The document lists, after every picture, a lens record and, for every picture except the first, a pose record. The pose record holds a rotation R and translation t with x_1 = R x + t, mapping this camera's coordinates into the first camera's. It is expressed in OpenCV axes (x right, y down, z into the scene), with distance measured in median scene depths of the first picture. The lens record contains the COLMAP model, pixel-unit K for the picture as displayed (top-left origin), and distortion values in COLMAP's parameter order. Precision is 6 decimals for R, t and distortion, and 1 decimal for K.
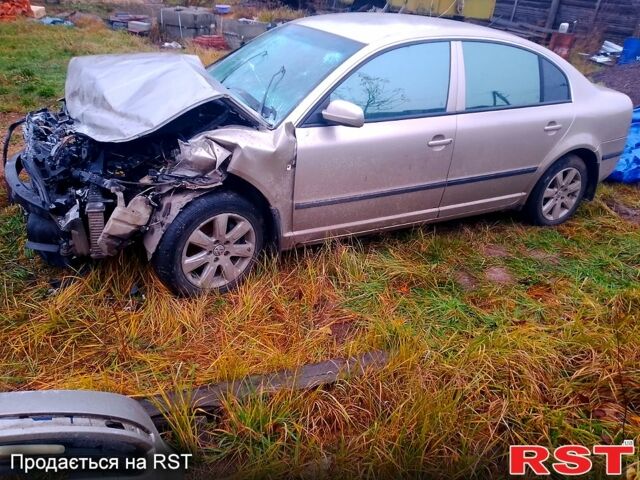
lens RADIAL K [[490.8, 0, 320.0], [0, 490.8, 240.0], [0, 0, 1]] dist [0.002232, -0.005447]
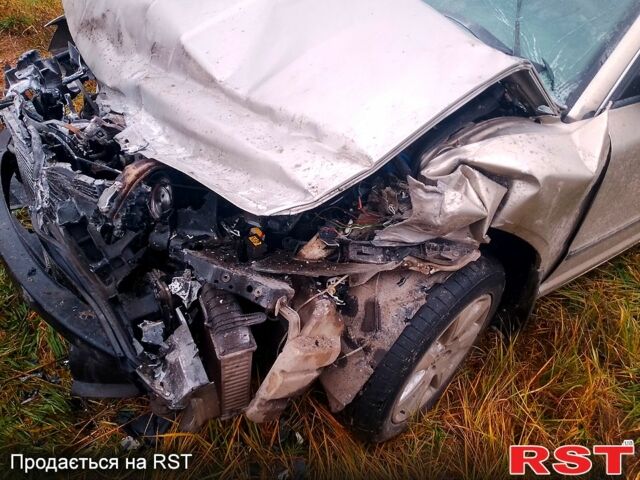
lens RADIAL K [[490.8, 0, 320.0], [0, 490.8, 240.0], [0, 0, 1]] dist [0.002232, -0.005447]
pose [[0.997004, -0.047631, 0.060937, -0.382259], [0.029165, 0.961240, 0.274167, -0.262483], [-0.071634, -0.271569, 0.959749, 0.561568]]
